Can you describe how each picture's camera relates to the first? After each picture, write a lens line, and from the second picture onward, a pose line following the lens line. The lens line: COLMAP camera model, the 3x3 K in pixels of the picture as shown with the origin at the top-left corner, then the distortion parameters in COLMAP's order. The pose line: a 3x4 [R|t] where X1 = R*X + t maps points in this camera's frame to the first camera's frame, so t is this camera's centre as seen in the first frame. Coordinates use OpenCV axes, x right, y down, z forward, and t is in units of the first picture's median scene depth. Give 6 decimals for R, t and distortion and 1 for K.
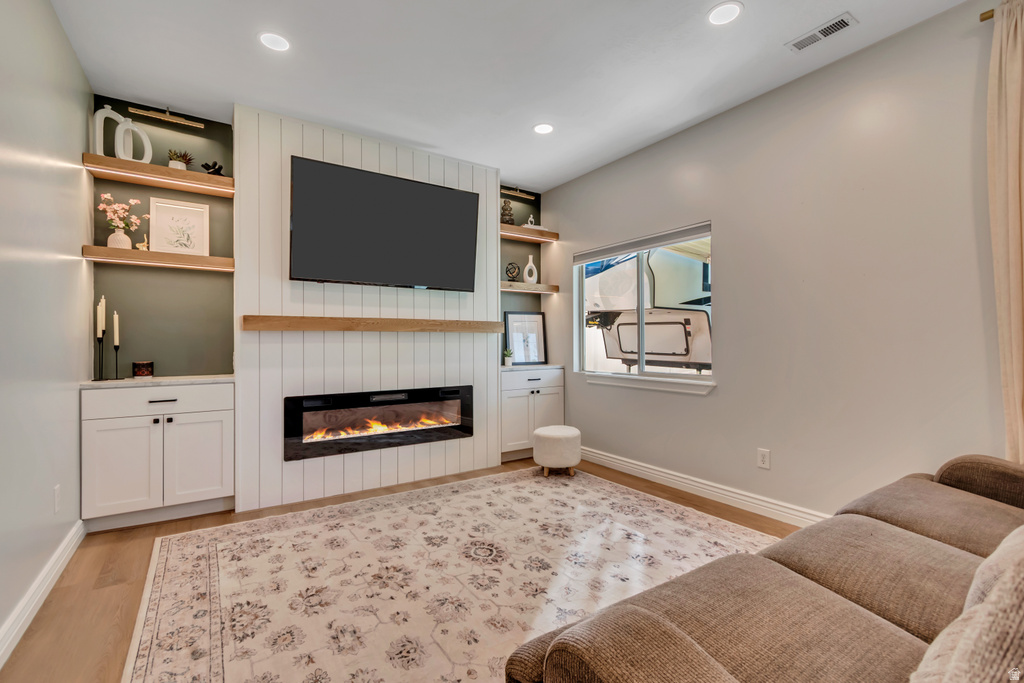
lens RADIAL K [[455.8, 0, 511.3], [0, 455.8, 338.9], [0, 0, 1]] dist [0.006002, -0.001724]
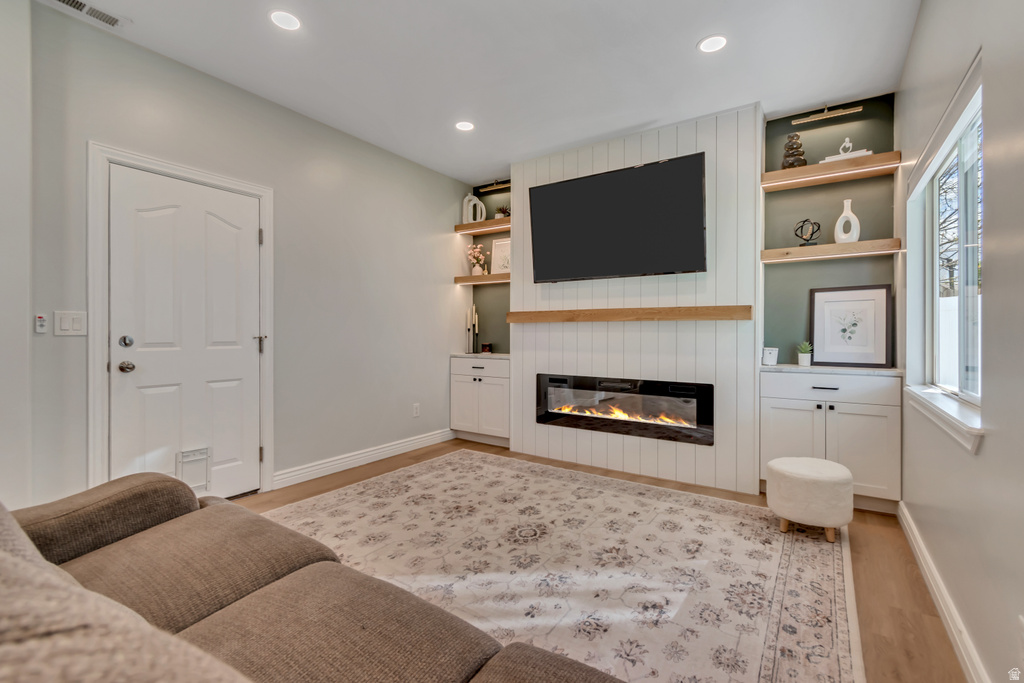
lens RADIAL K [[455.8, 0, 511.3], [0, 455.8, 333.7], [0, 0, 1]] dist [0.006002, -0.001724]
pose [[0.379114, 0.006508, -0.925327, 0.698394], [0.003569, 0.999958, 0.008495, 0.002186], [0.925343, -0.006523, 0.379075, 0.452211]]
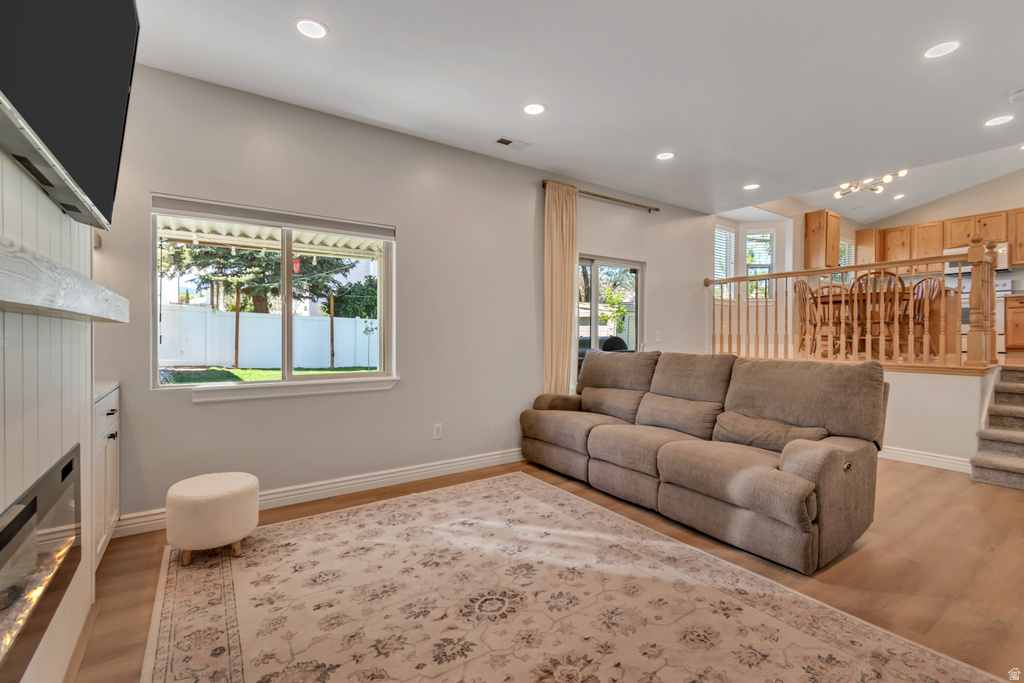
lens RADIAL K [[455.8, 0, 514.0], [0, 455.8, 335.4], [0, 0, 1]] dist [0.006002, -0.001724]
pose [[-0.018396, 0.001739, 0.999829, -0.682069], [-0.010469, 0.999943, -0.001931, -0.004664], [-0.999776, -0.010503, -0.018376, 0.773171]]
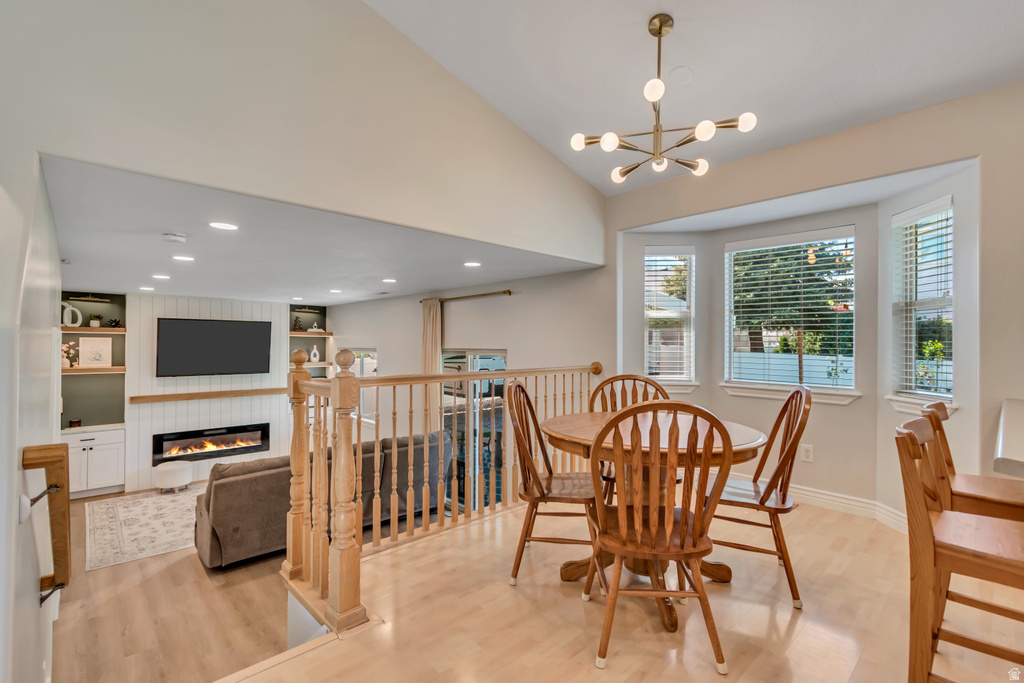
lens RADIAL K [[455.8, 0, 508.6], [0, 455.8, 342.0], [0, 0, 1]] dist [0.006002, -0.001724]
pose [[0.986953, 0.011146, 0.160621, 0.740319], [-0.011469, 0.999934, 0.001084, -0.308772], [-0.160598, -0.002912, 0.987016, -1.270155]]
